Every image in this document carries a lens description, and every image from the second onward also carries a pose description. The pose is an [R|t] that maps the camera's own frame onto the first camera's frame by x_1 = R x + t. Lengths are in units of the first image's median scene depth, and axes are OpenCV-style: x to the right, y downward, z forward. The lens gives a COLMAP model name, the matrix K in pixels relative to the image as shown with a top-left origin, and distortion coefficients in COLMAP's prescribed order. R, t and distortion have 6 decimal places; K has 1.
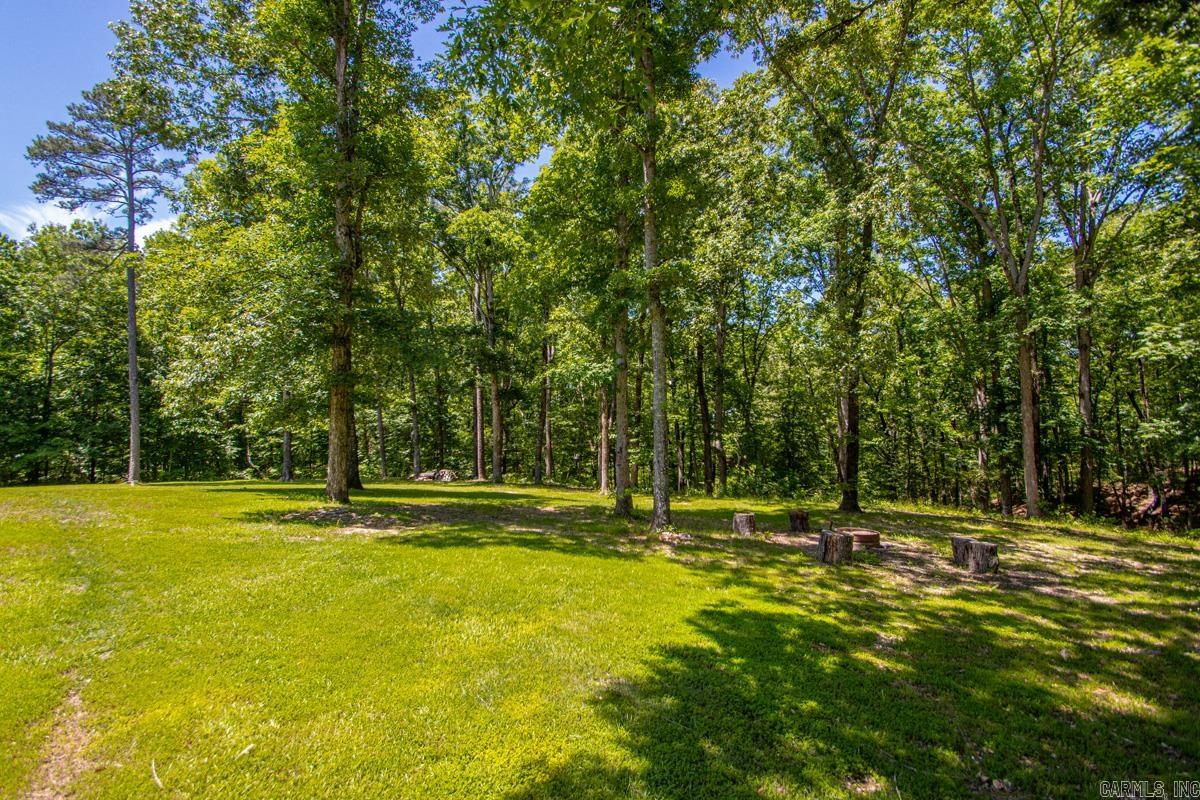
lens RADIAL K [[555.5, 0, 600.0], [0, 555.5, 400.0], [0, 0, 1]] dist [-0.000004, -0.000010]
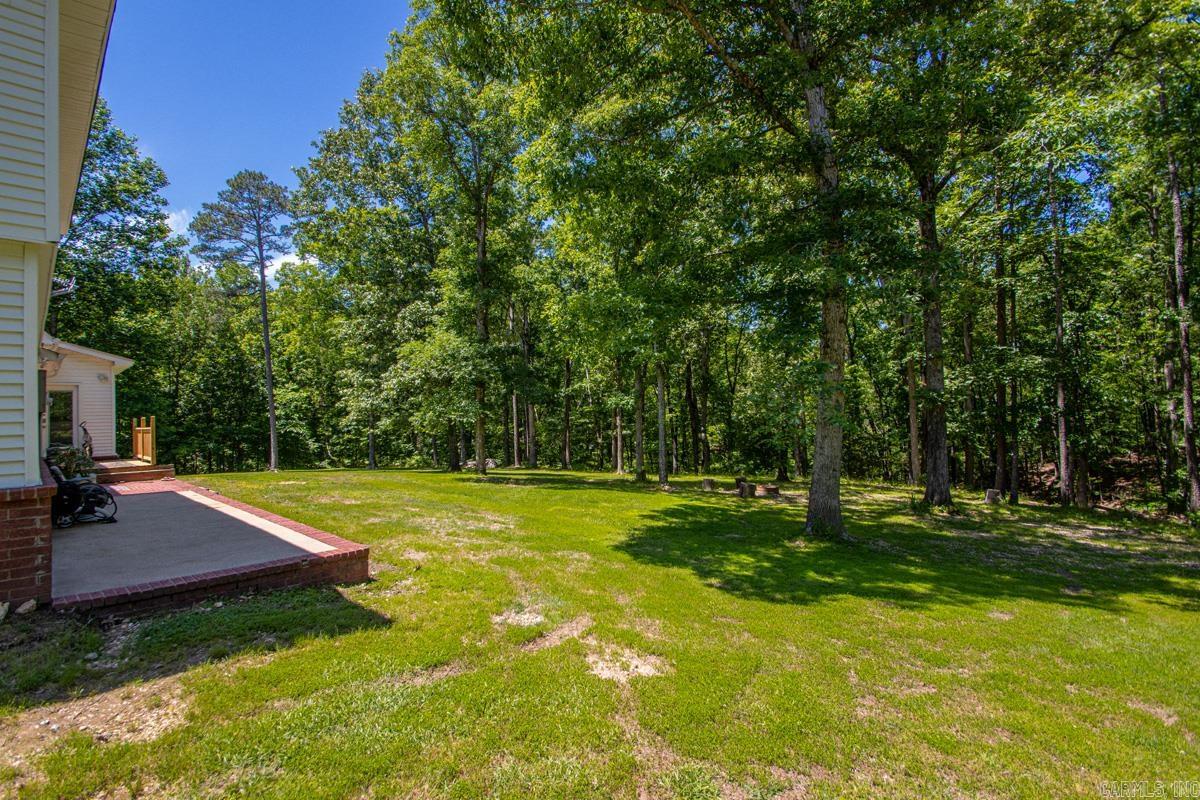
lens RADIAL K [[579.8, 0, 600.6], [0, 579.8, 419.4], [0, 0, 1]] dist [0.022009, 0.000006]
pose [[0.999809, -0.011407, 0.015898, -0.045716], [0.010506, 0.998393, 0.055695, -0.035795], [-0.016508, -0.055517, 0.998321, -0.330354]]
